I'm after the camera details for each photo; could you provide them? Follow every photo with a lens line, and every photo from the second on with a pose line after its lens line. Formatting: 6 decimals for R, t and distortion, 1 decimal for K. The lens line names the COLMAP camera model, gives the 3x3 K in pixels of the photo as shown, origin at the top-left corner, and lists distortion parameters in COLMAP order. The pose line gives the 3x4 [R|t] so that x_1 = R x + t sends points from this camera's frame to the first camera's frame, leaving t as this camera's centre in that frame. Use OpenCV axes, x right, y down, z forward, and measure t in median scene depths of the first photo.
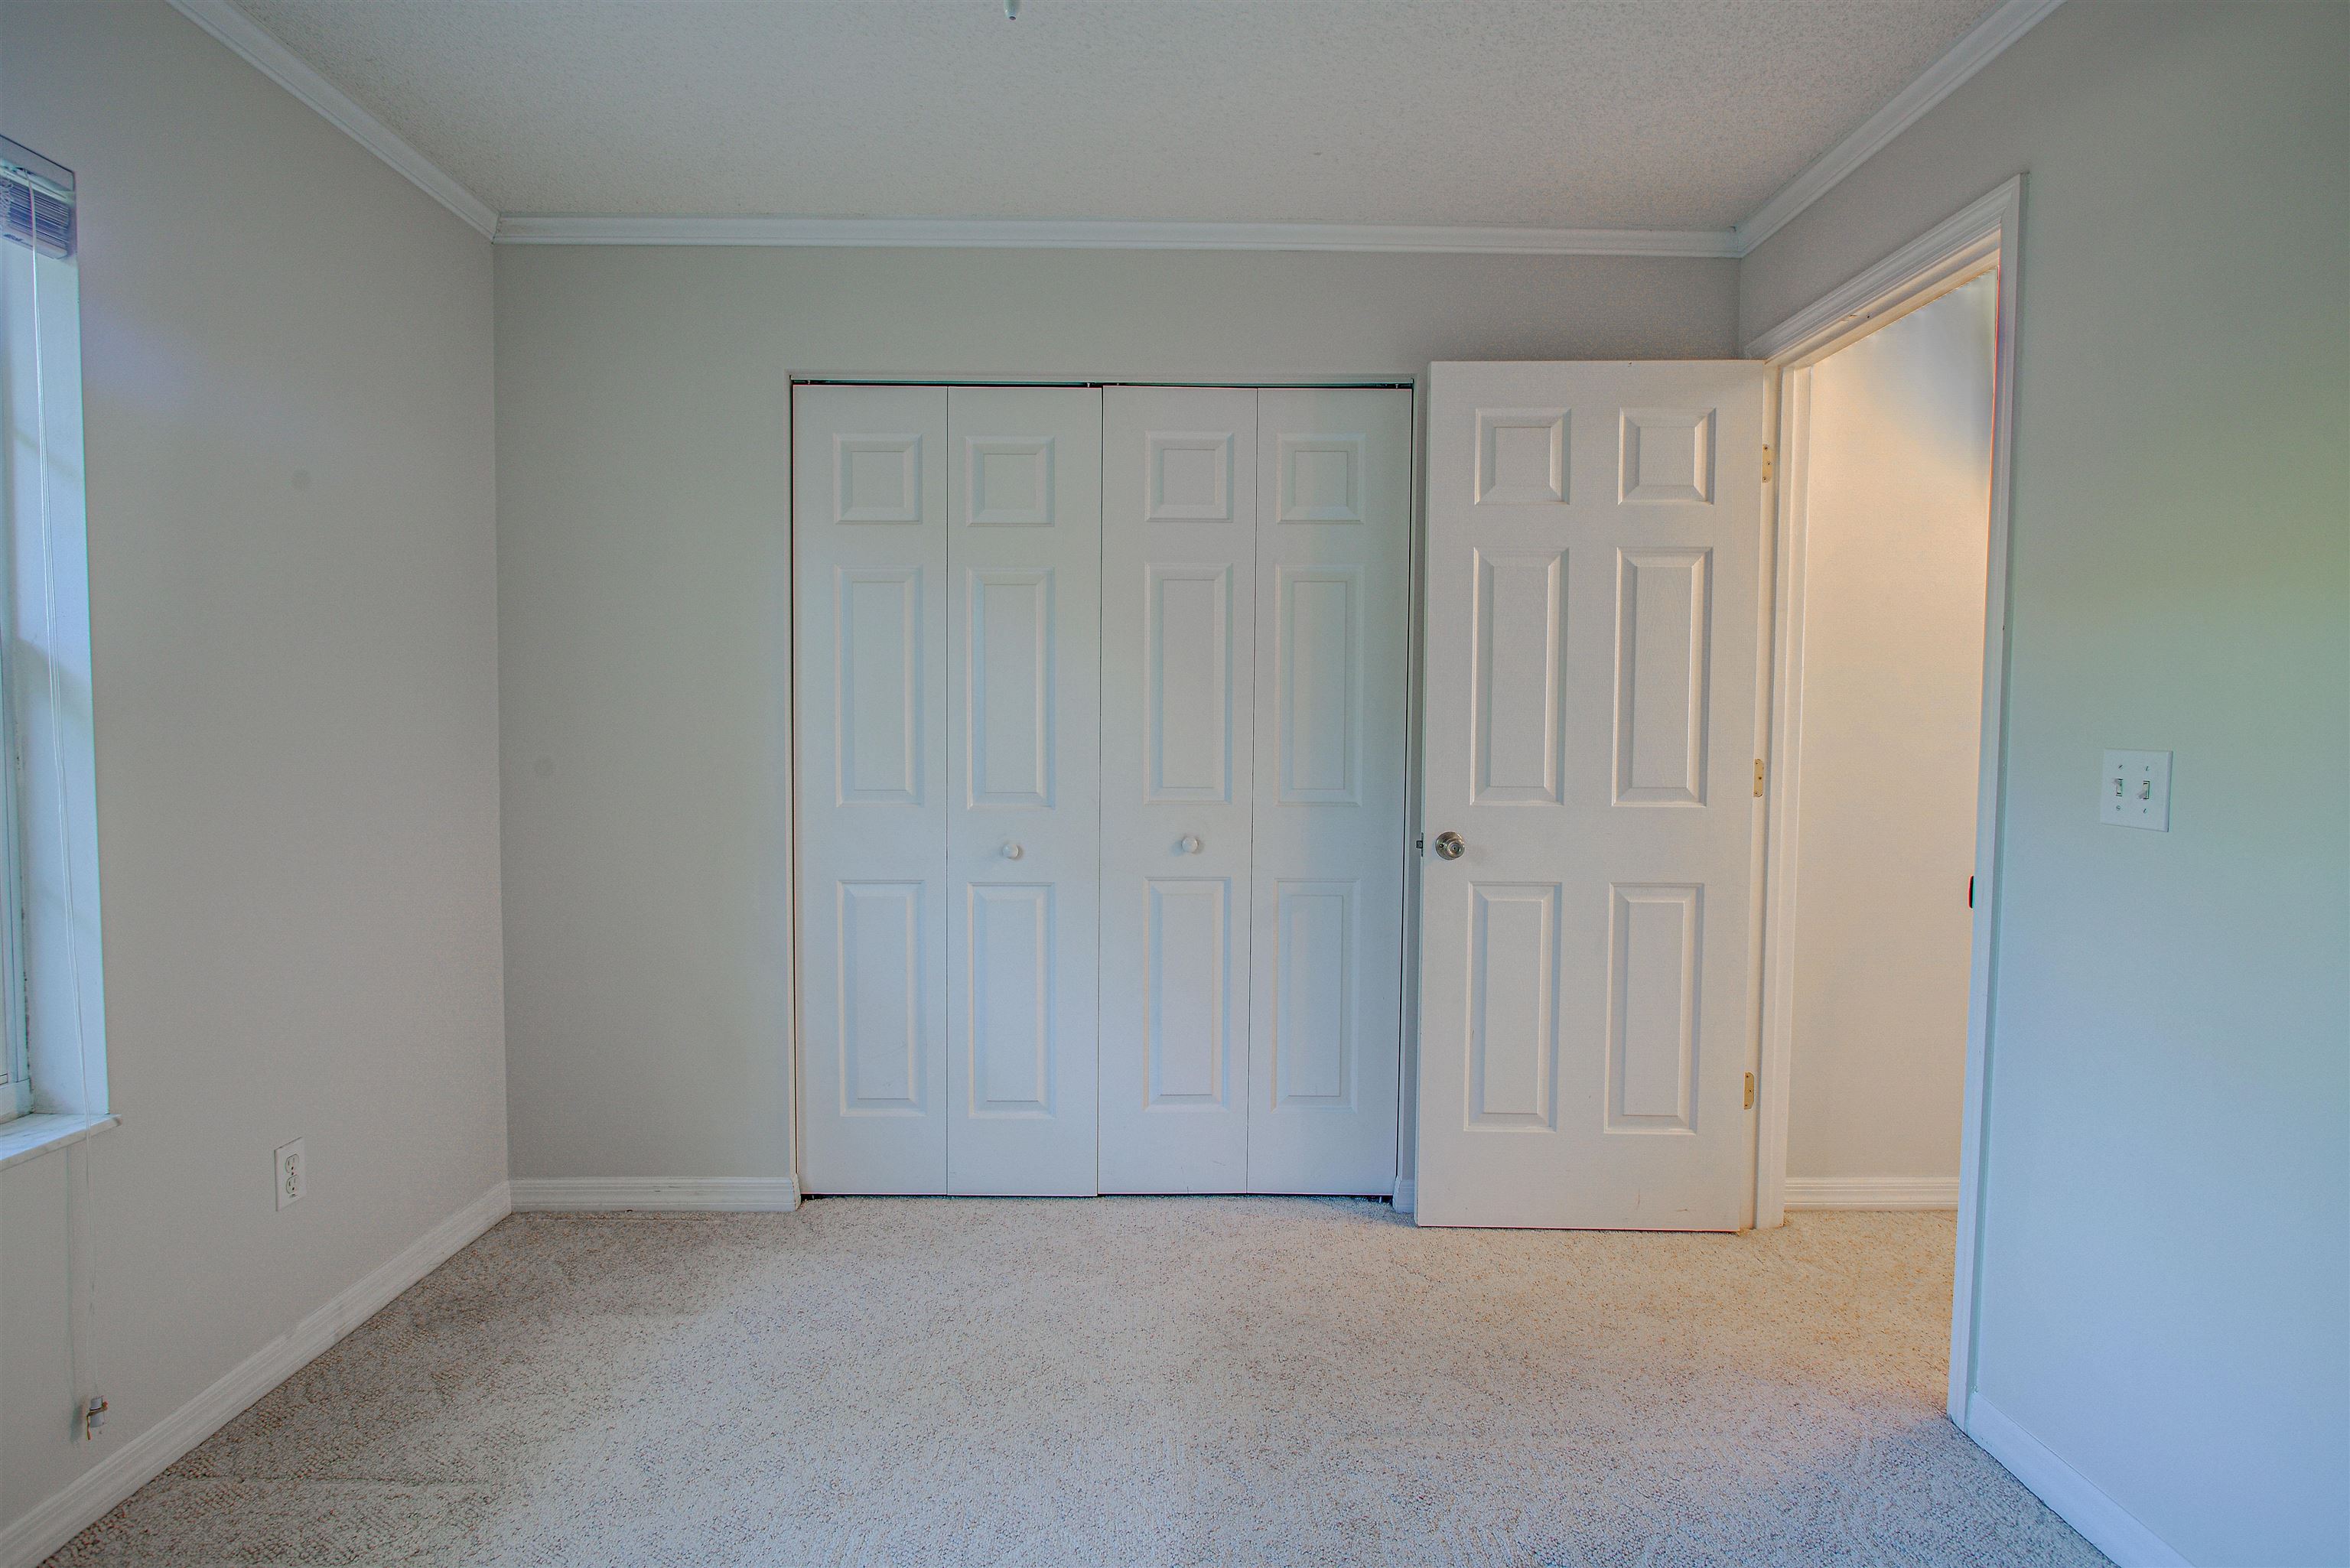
lens RADIAL K [[1201.2, 0, 1173.4], [0, 1201.2, 778.5], [0, 0, 1]] dist [-0.015749, 0.009108]
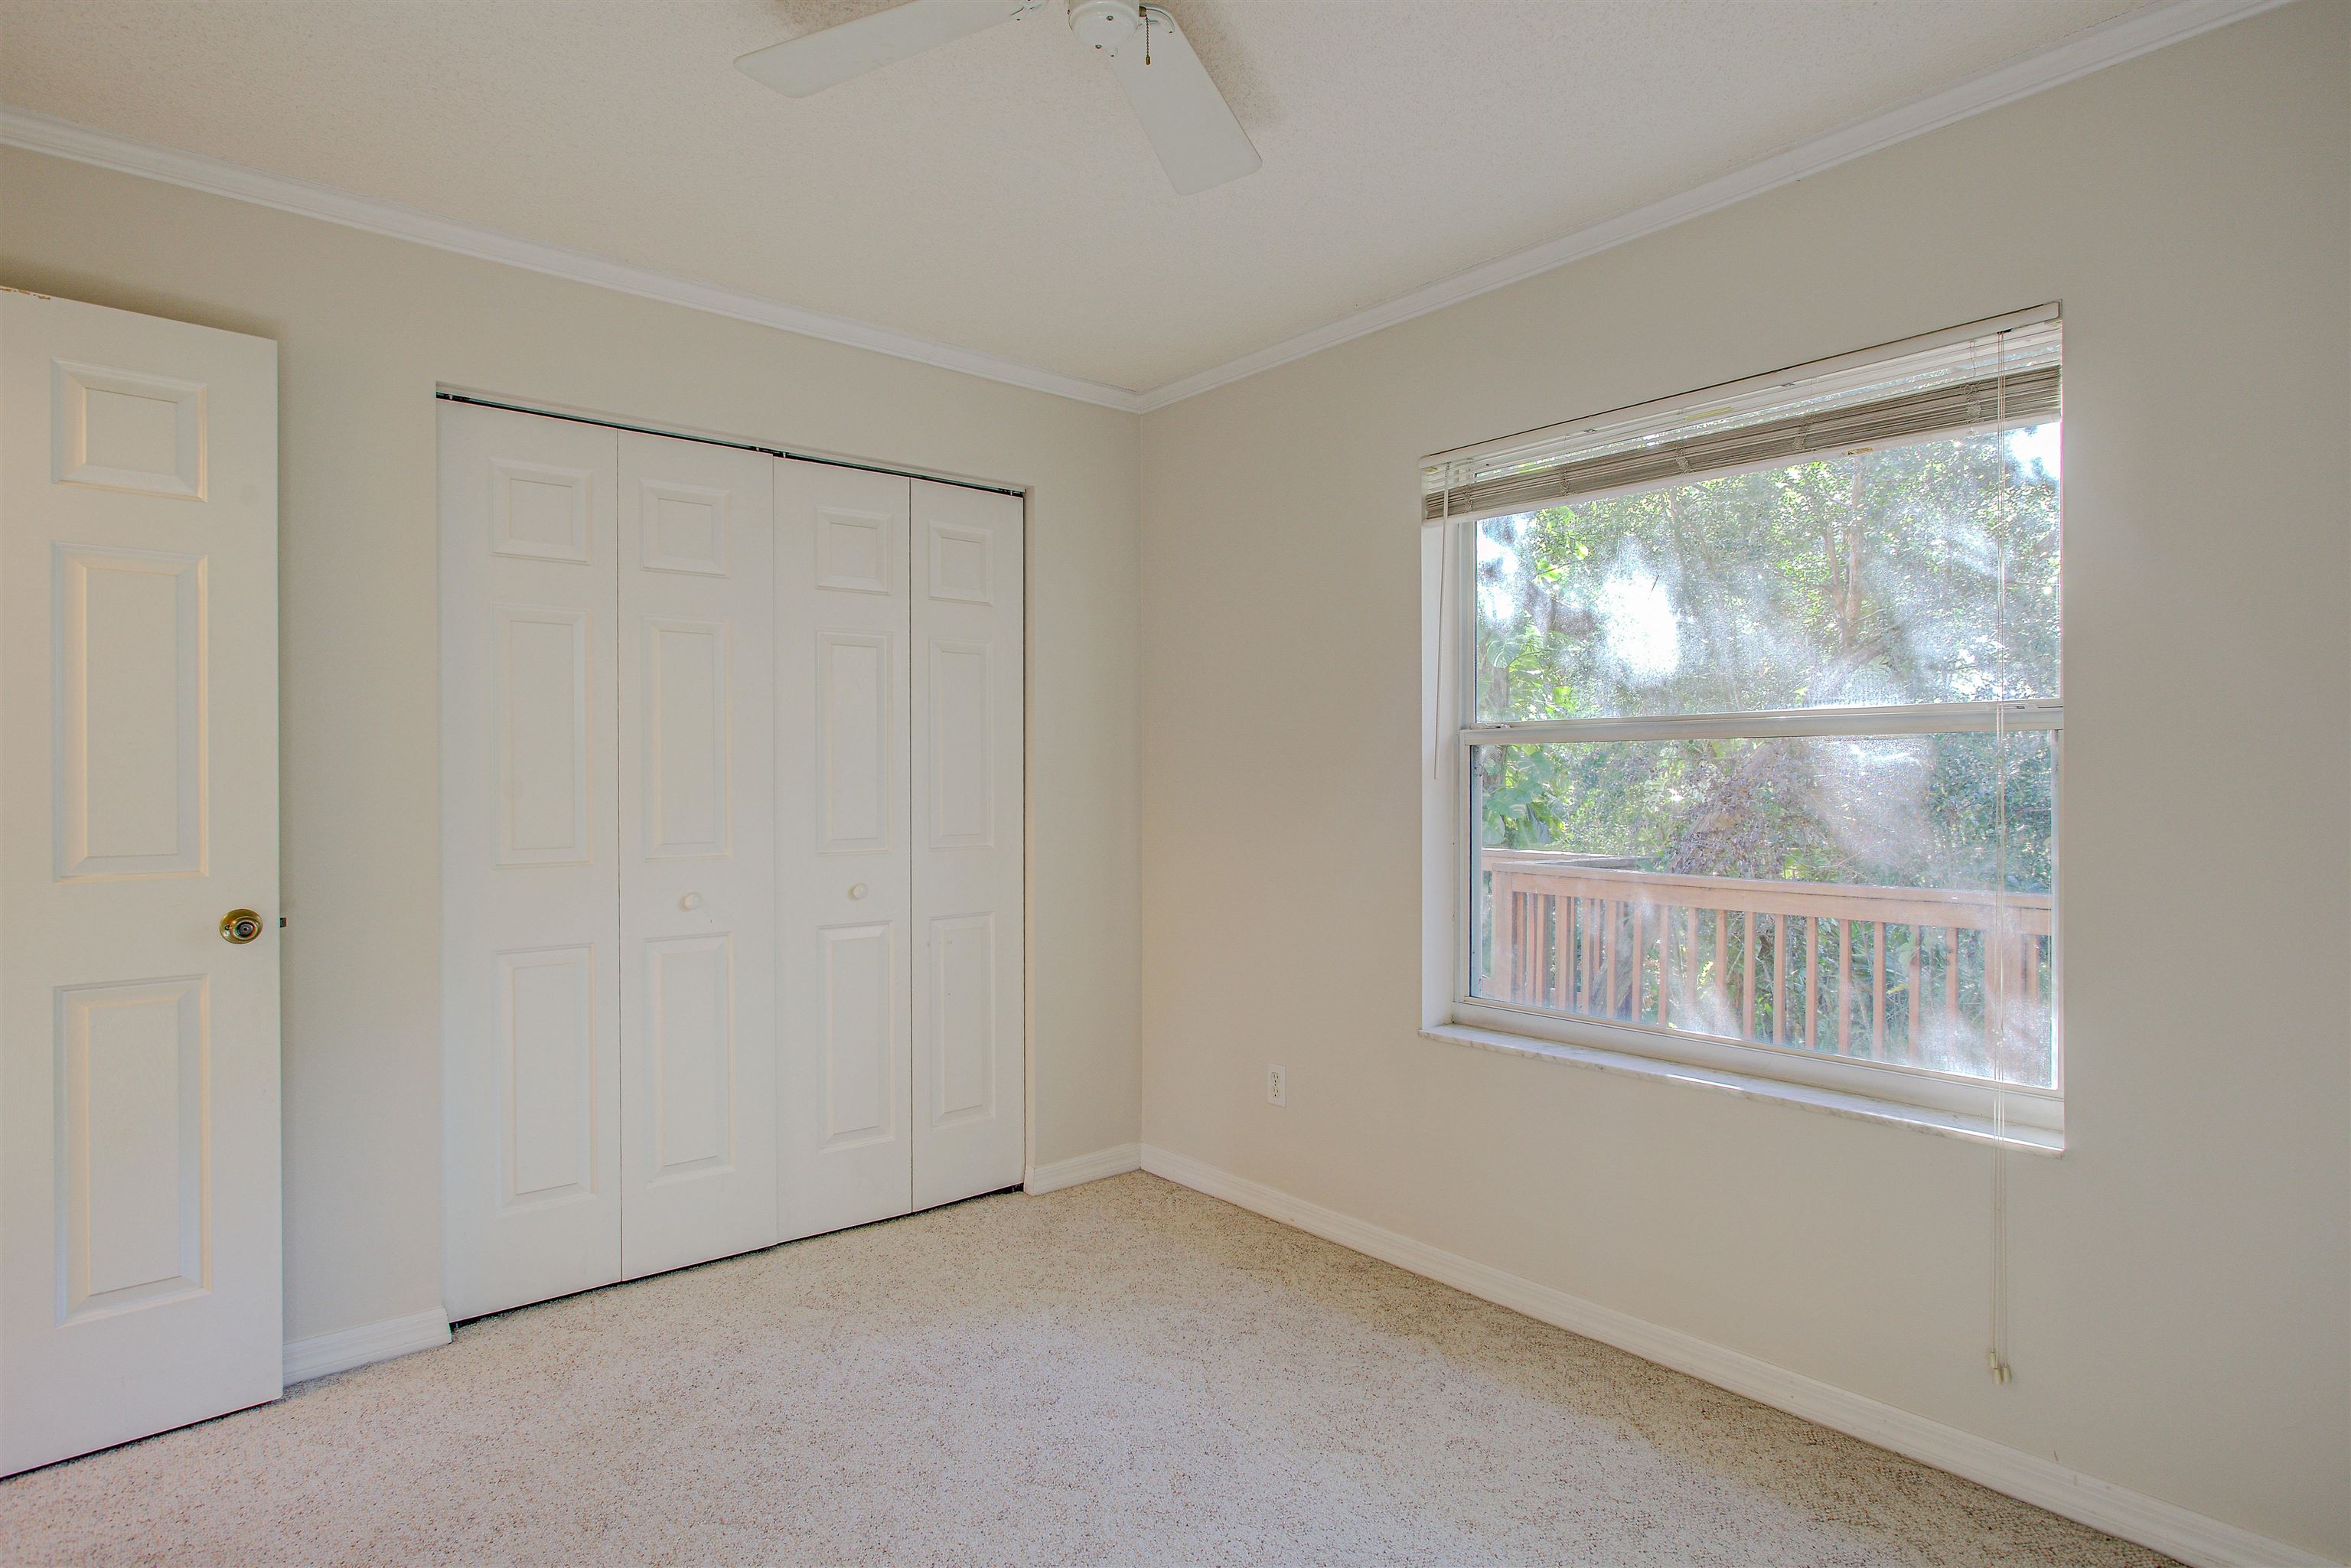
lens RADIAL K [[1201.8, 0, 1173.9], [0, 1201.8, 778.5], [0, 0, 1]] dist [-0.015749, 0.009108]
pose [[0.778908, -0.002522, 0.627133, -0.431823], [0.029459, 0.999035, -0.032571, -0.001787], [-0.626446, 0.043845, 0.778231, -0.012467]]
